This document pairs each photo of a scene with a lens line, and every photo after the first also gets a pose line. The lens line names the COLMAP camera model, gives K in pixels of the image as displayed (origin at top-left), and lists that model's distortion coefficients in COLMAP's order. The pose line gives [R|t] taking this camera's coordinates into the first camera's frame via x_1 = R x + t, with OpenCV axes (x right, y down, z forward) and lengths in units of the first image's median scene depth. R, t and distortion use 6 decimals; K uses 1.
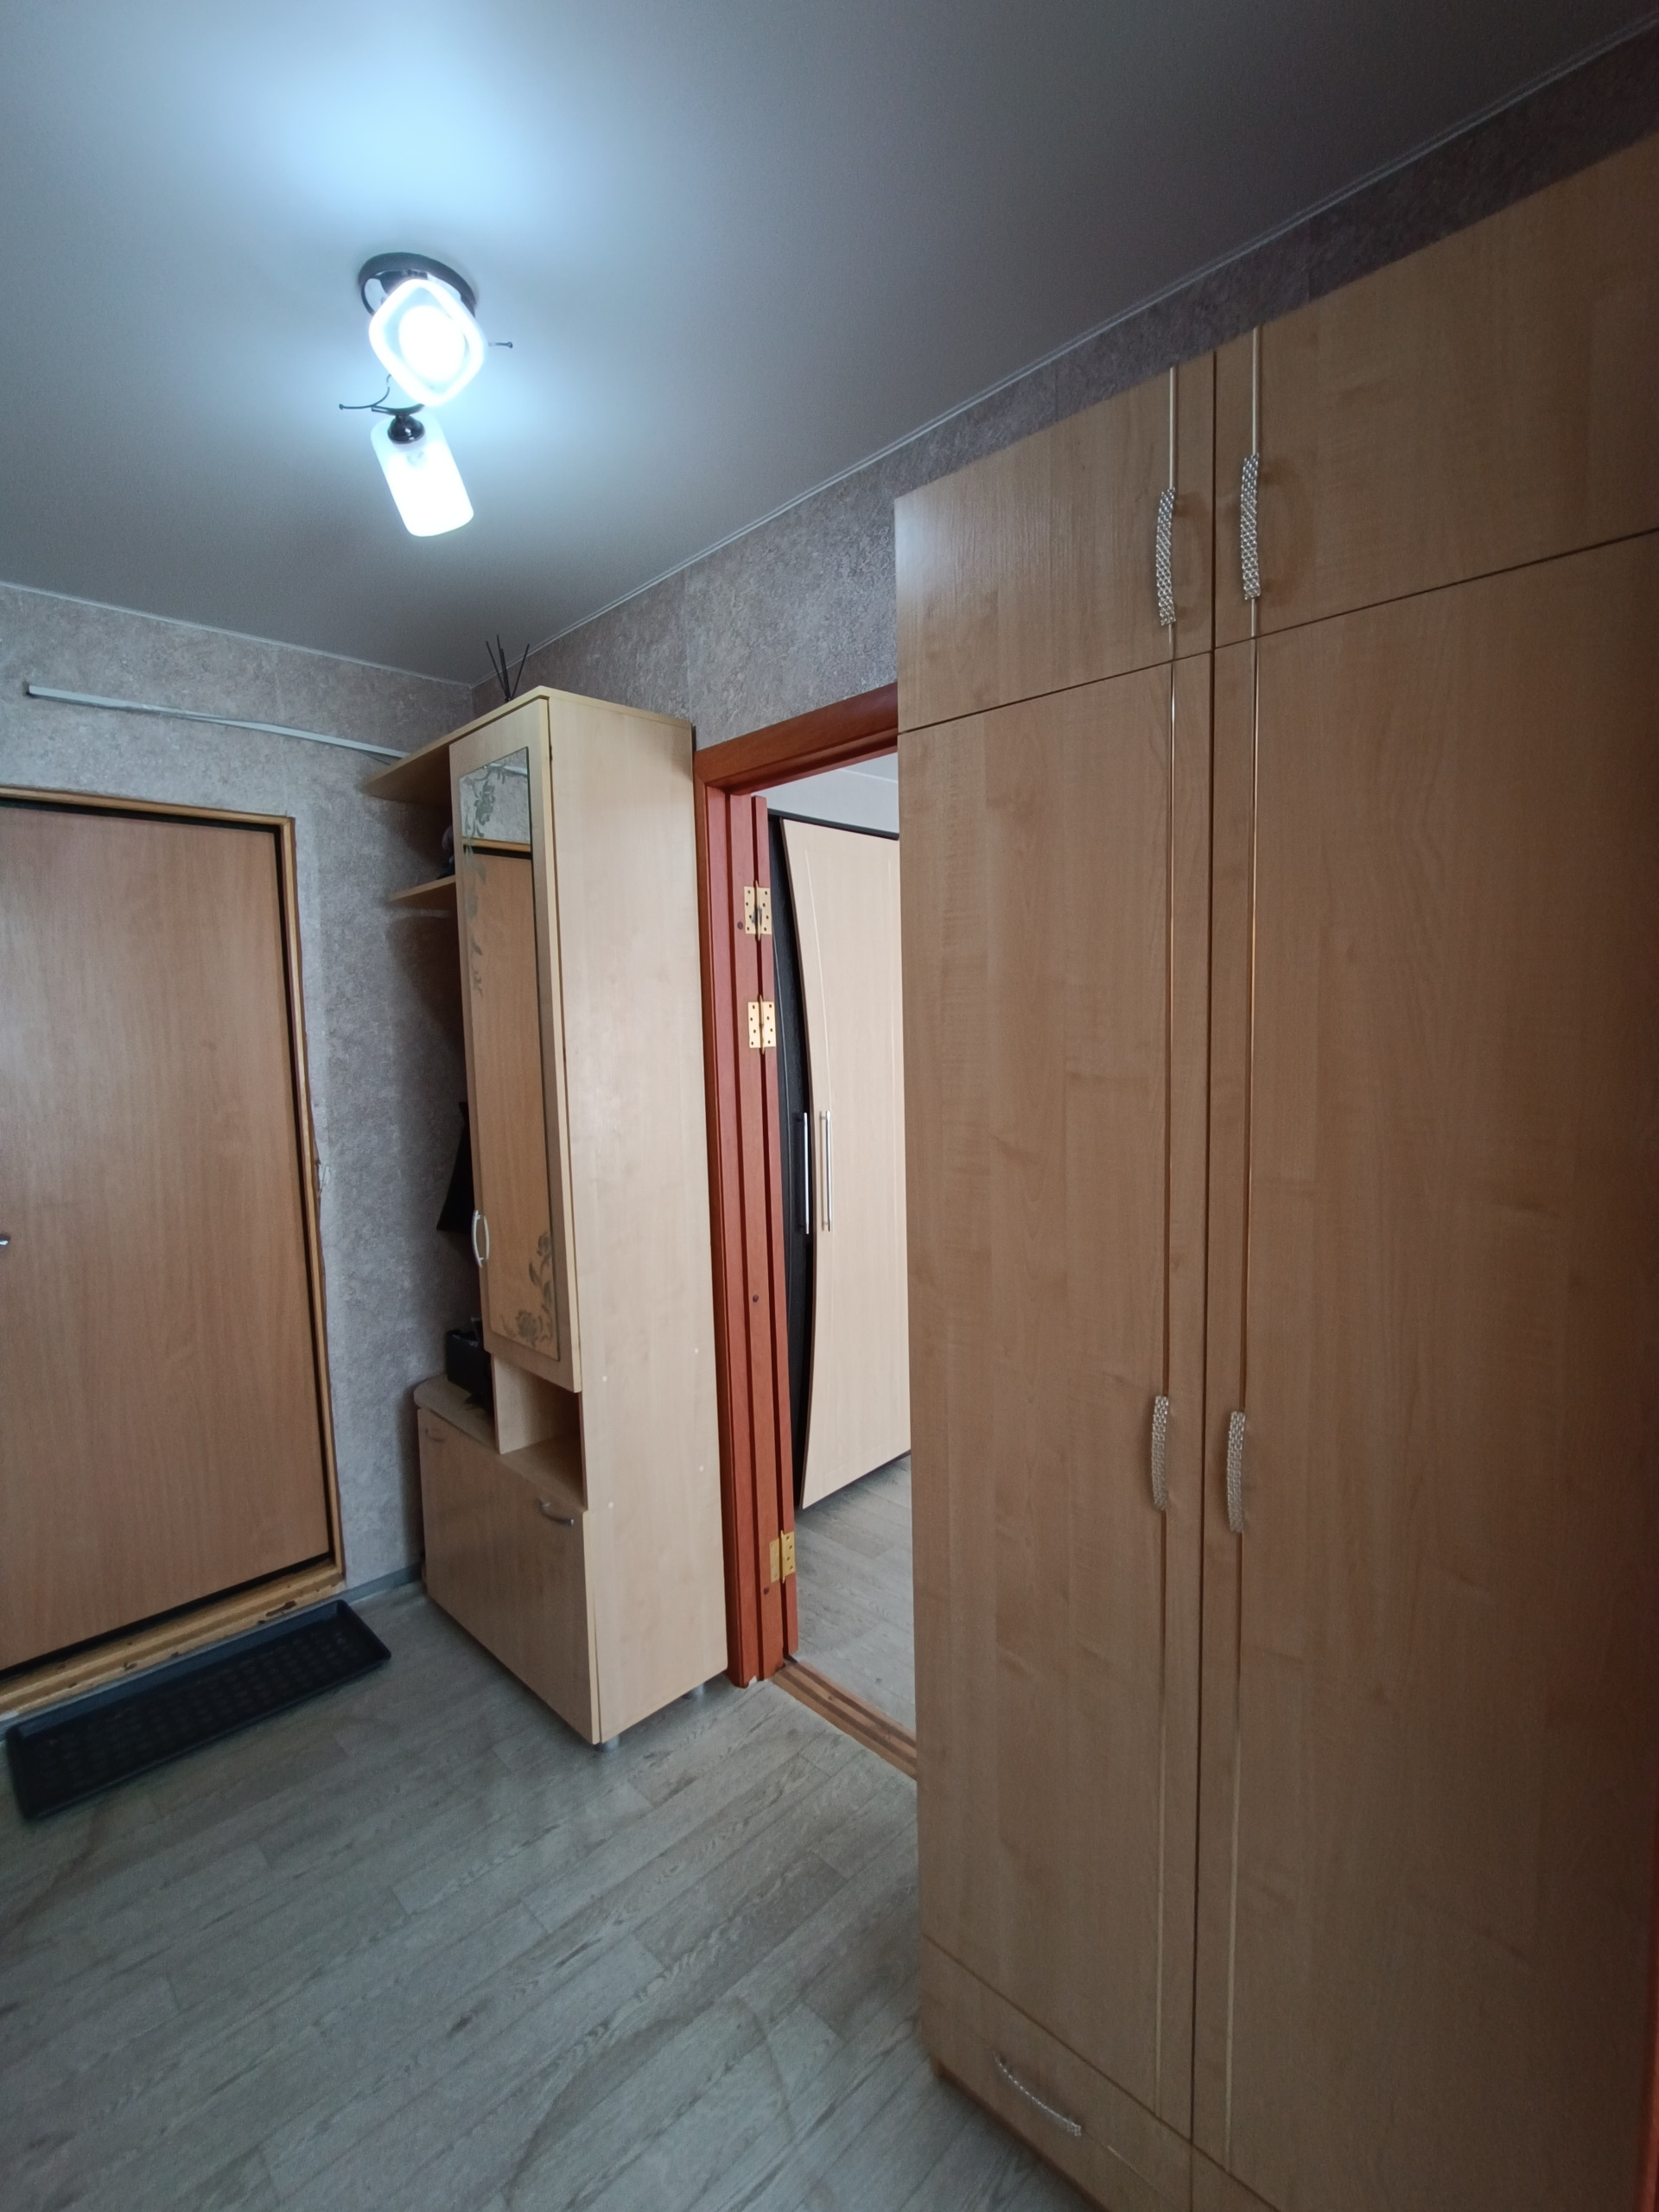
lens RADIAL K [[1001.8, 0, 838.1], [0, 1001.8, 1113.0], [0, 0, 1]] dist [-0.020984, 0.003790]
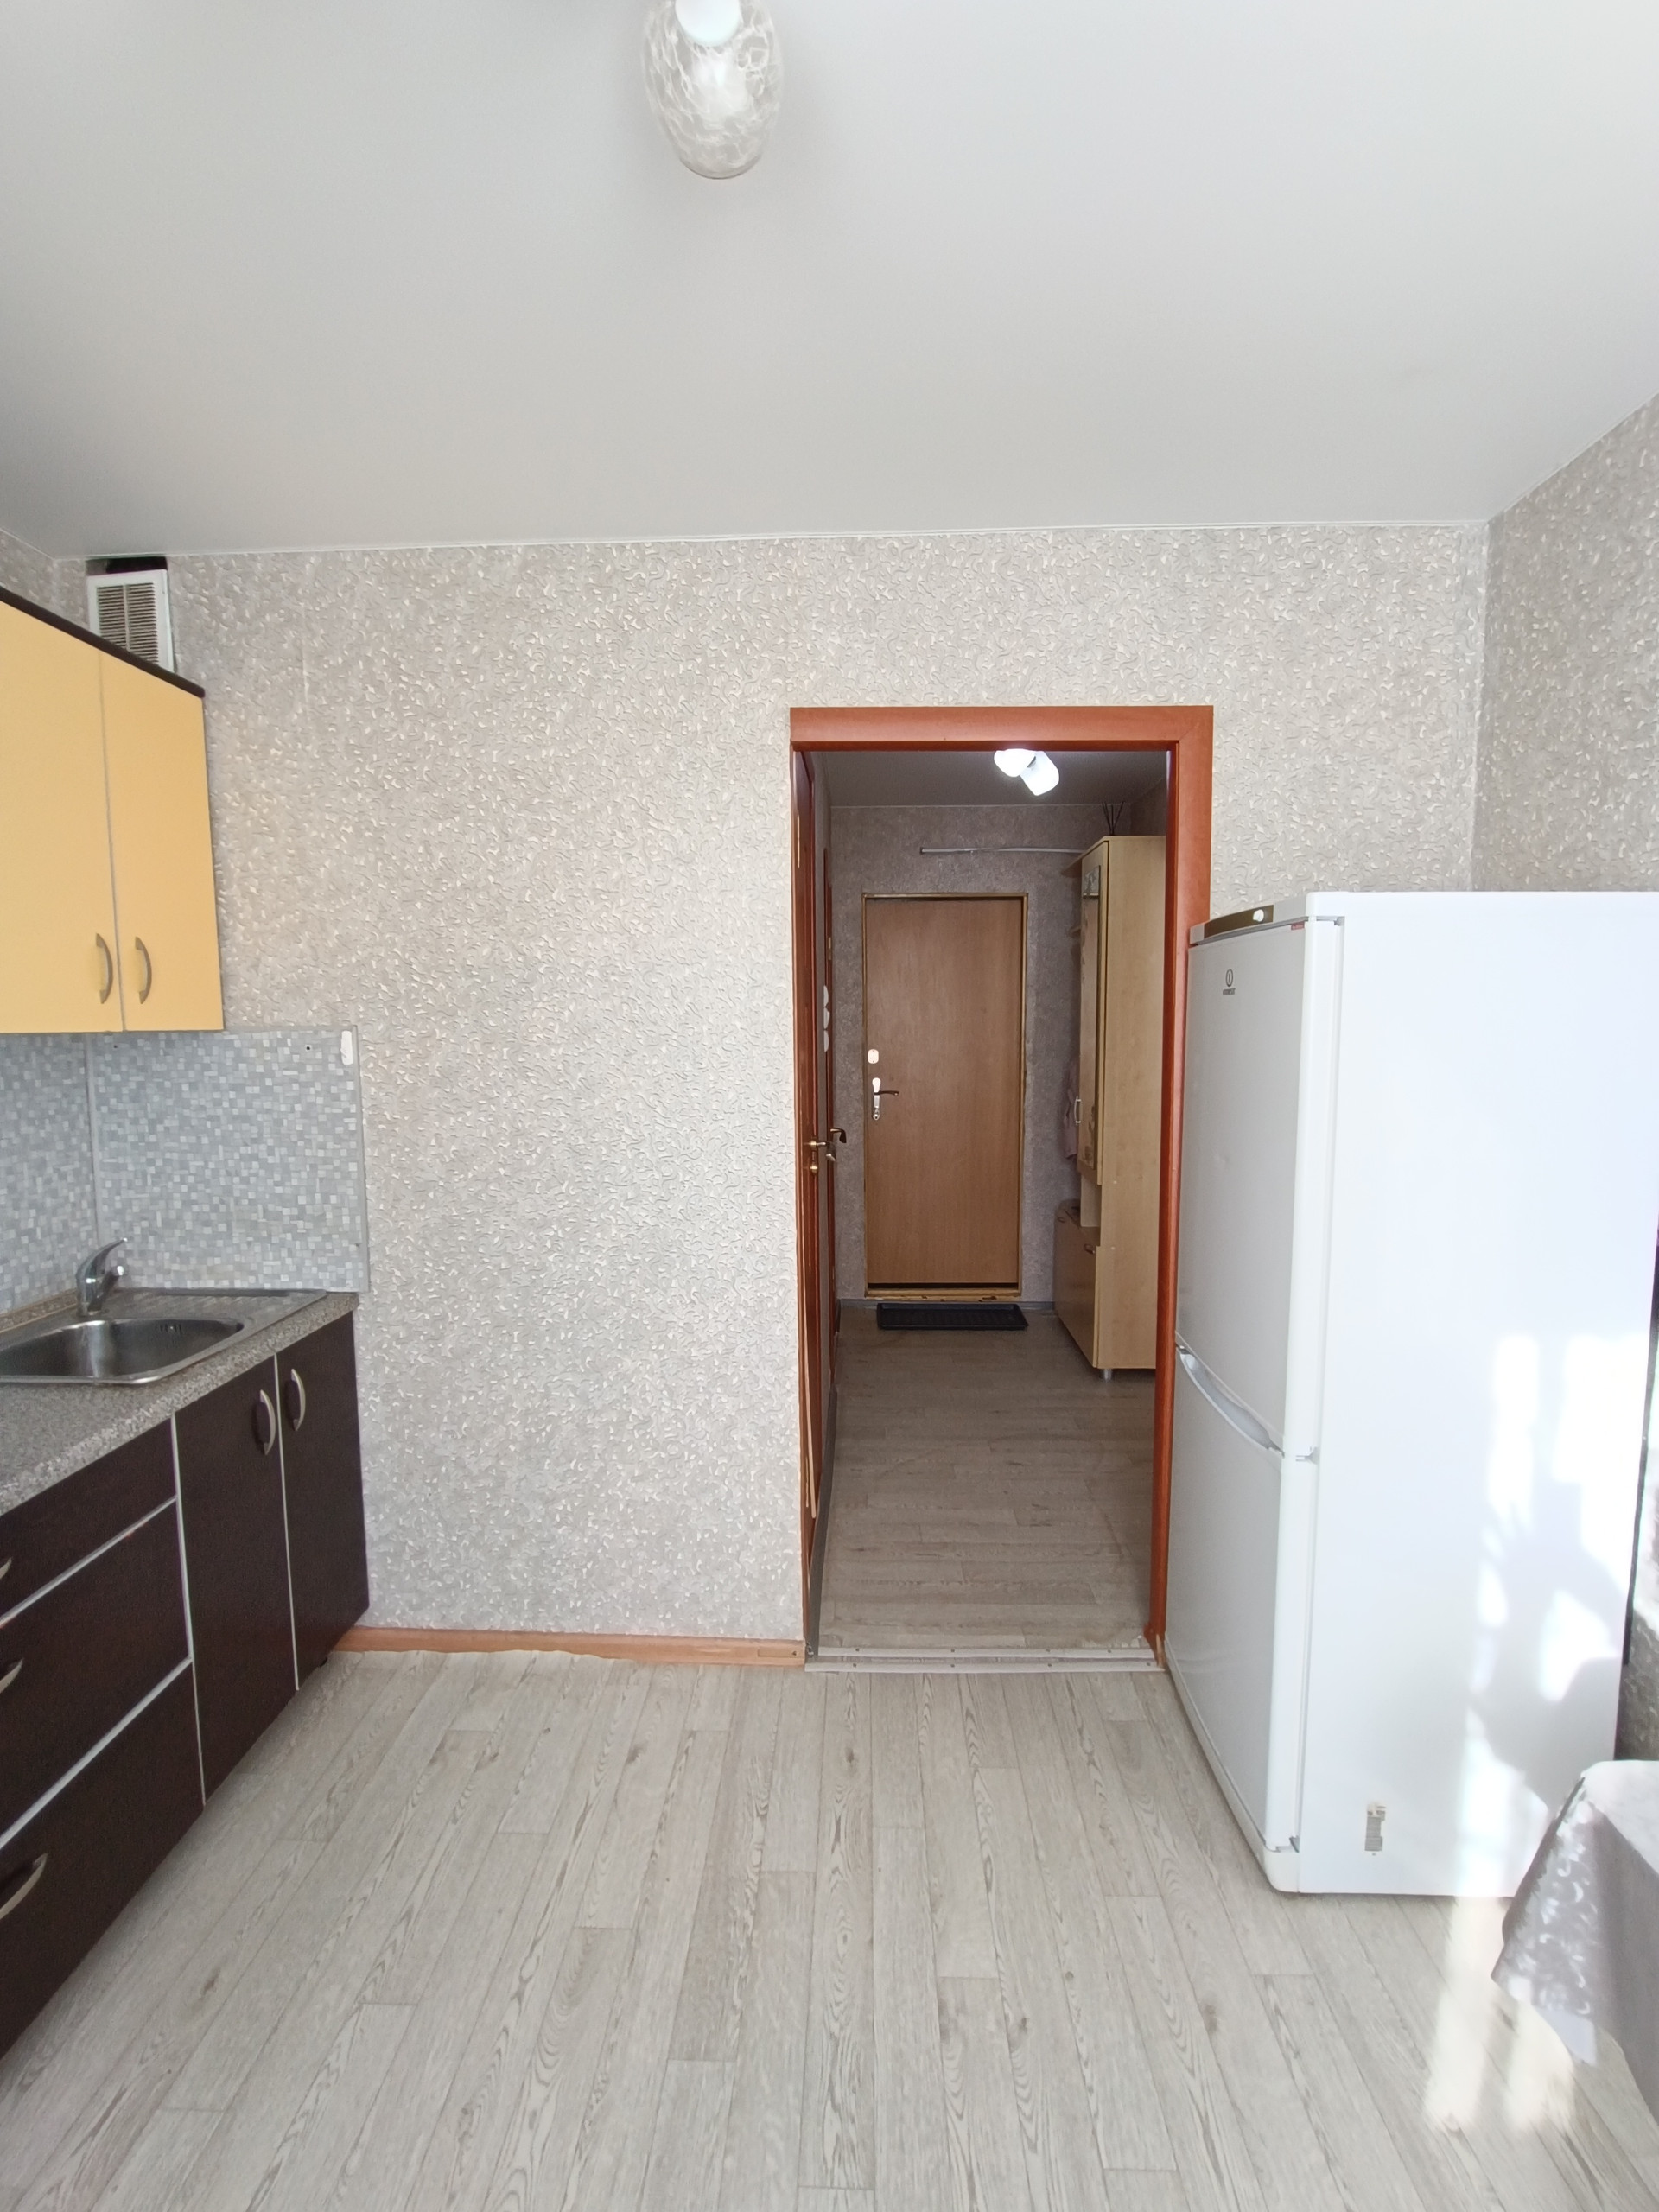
lens RADIAL K [[1001.8, 0, 836.8], [0, 1001.8, 1128.2], [0, 0, 1]] dist [-0.020984, 0.003790]
pose [[0.685402, 0.101016, -0.721124, 0.787751], [-0.077684, 0.994823, 0.065520, 0.073979], [0.724009, 0.011113, 0.689701, -0.740147]]
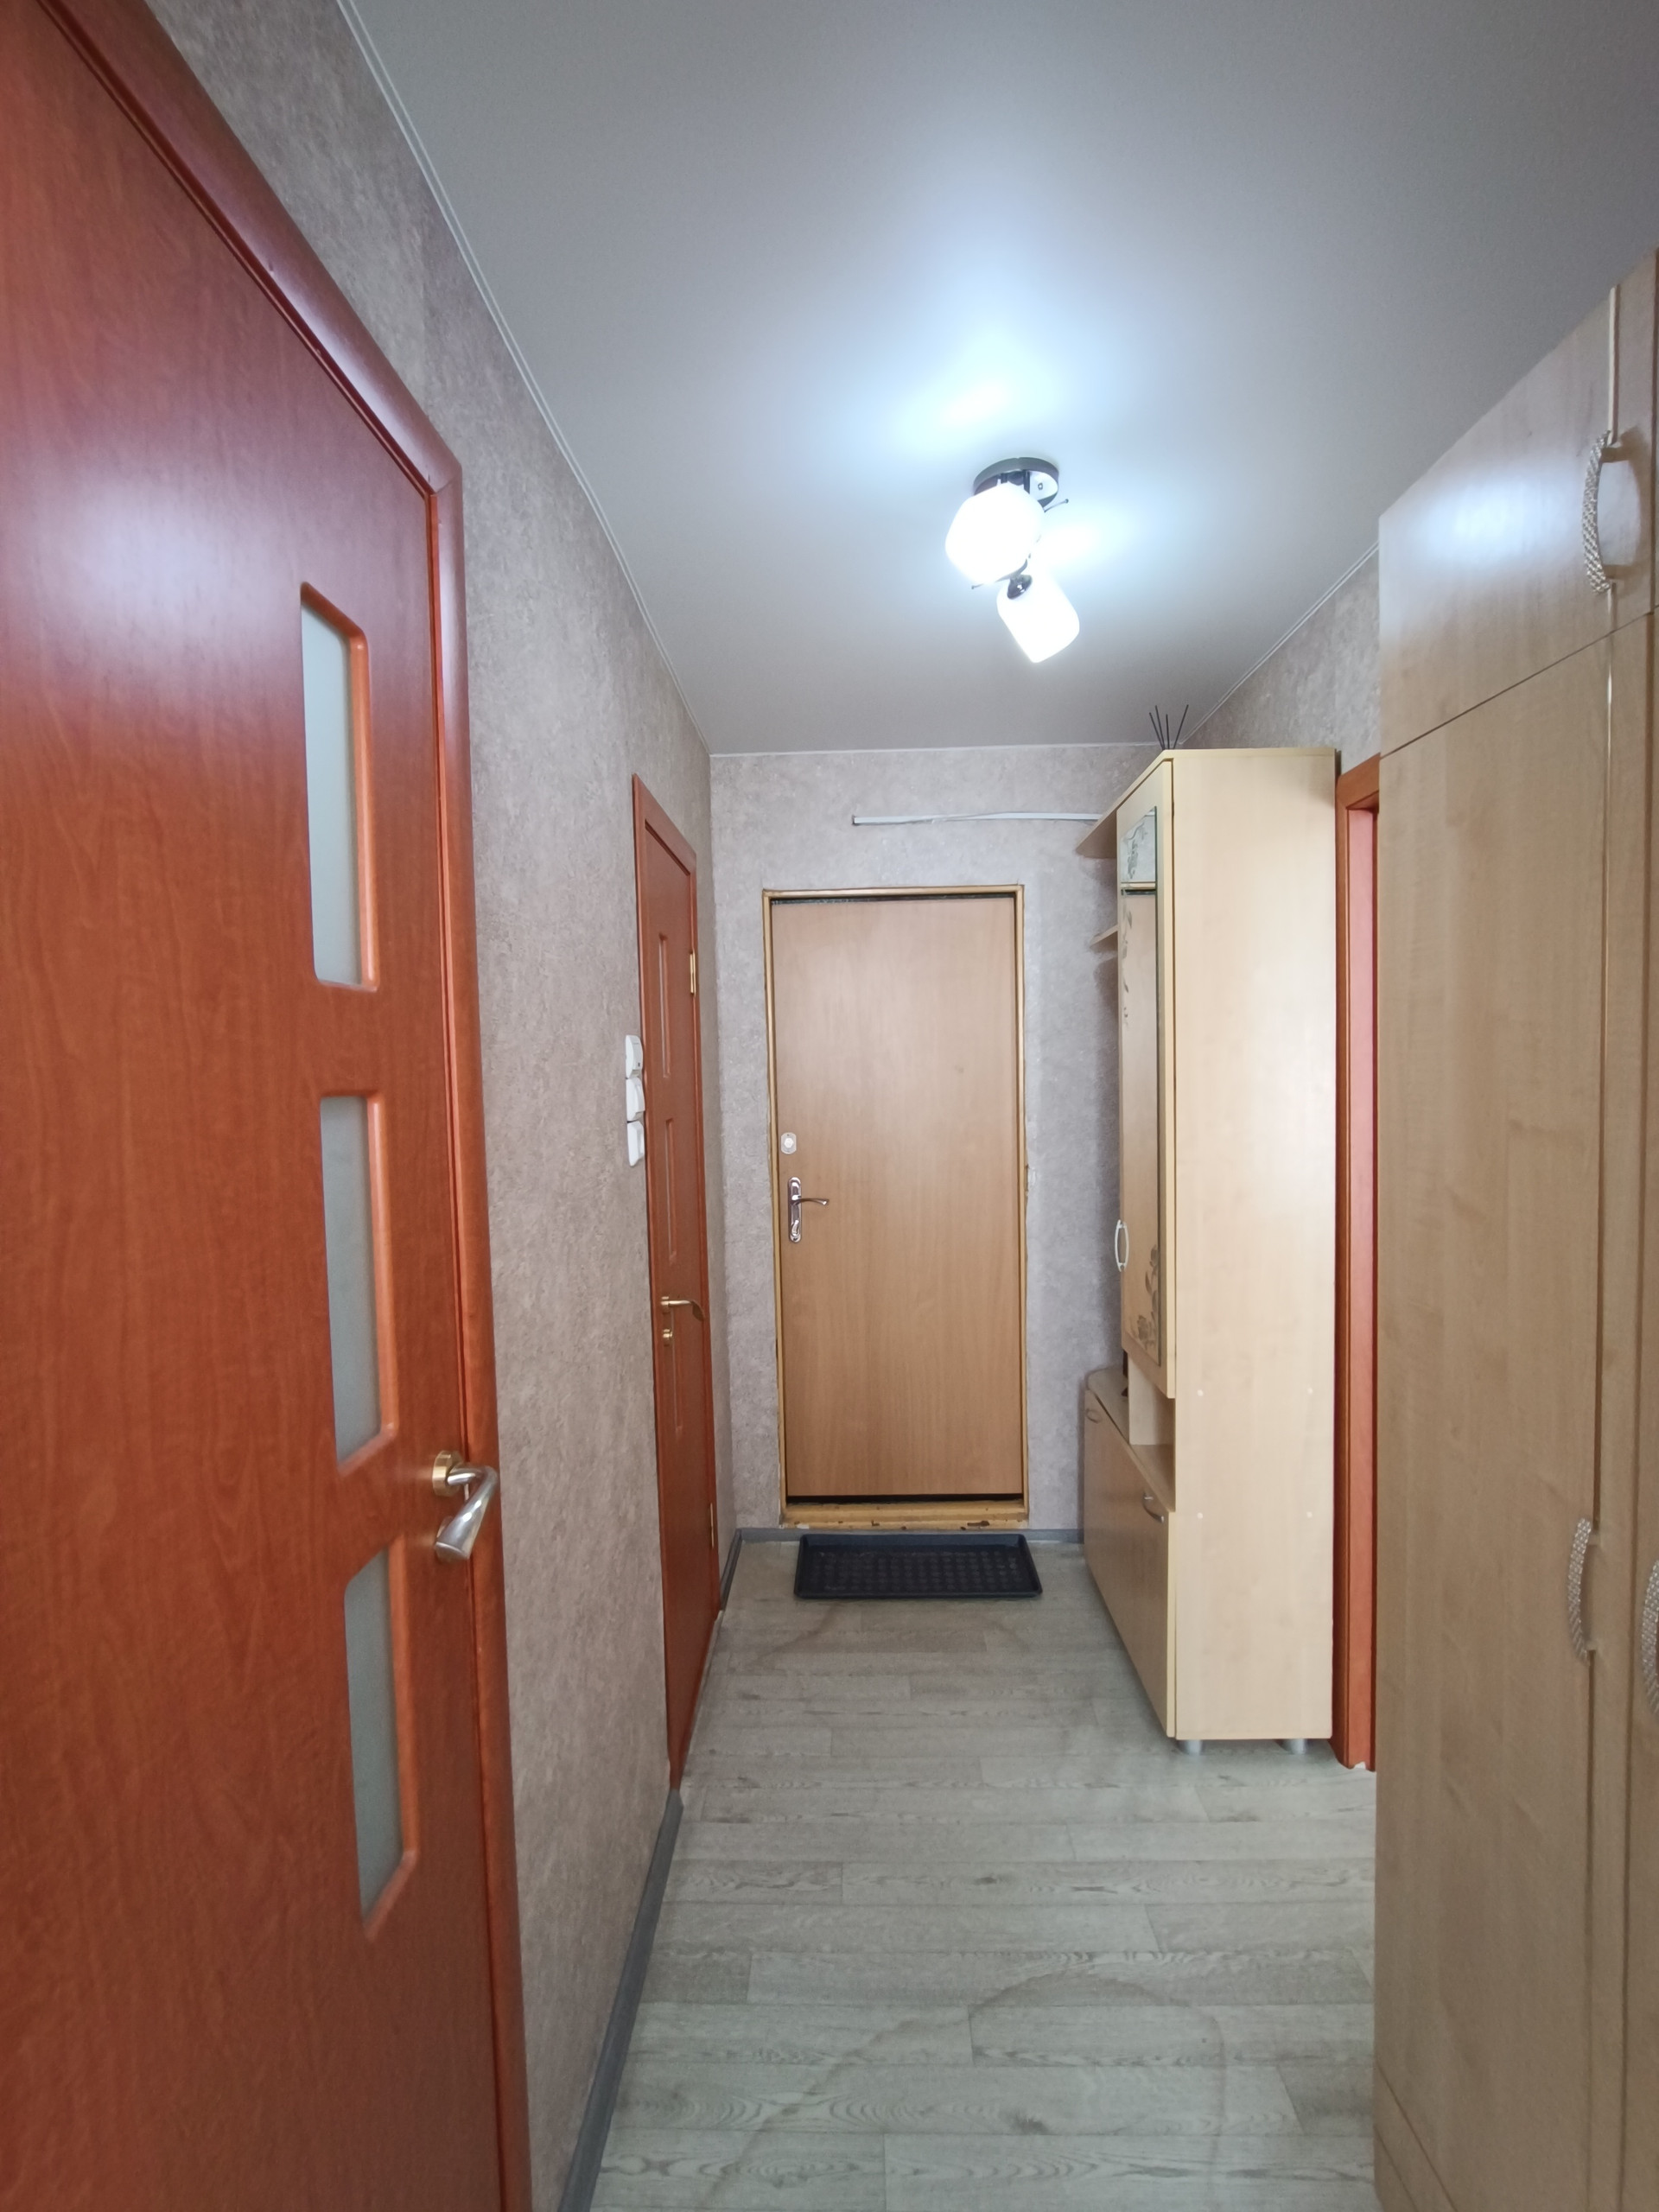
lens RADIAL K [[1001.8, 0, 832.5], [0, 1001.8, 1116.8], [0, 0, 1]] dist [-0.020984, 0.003790]
pose [[0.685464, 0.049337, -0.726433, 0.243673], [-0.062897, 0.997984, 0.008430, -0.007753], [0.725385, 0.039912, 0.687185, -0.010980]]
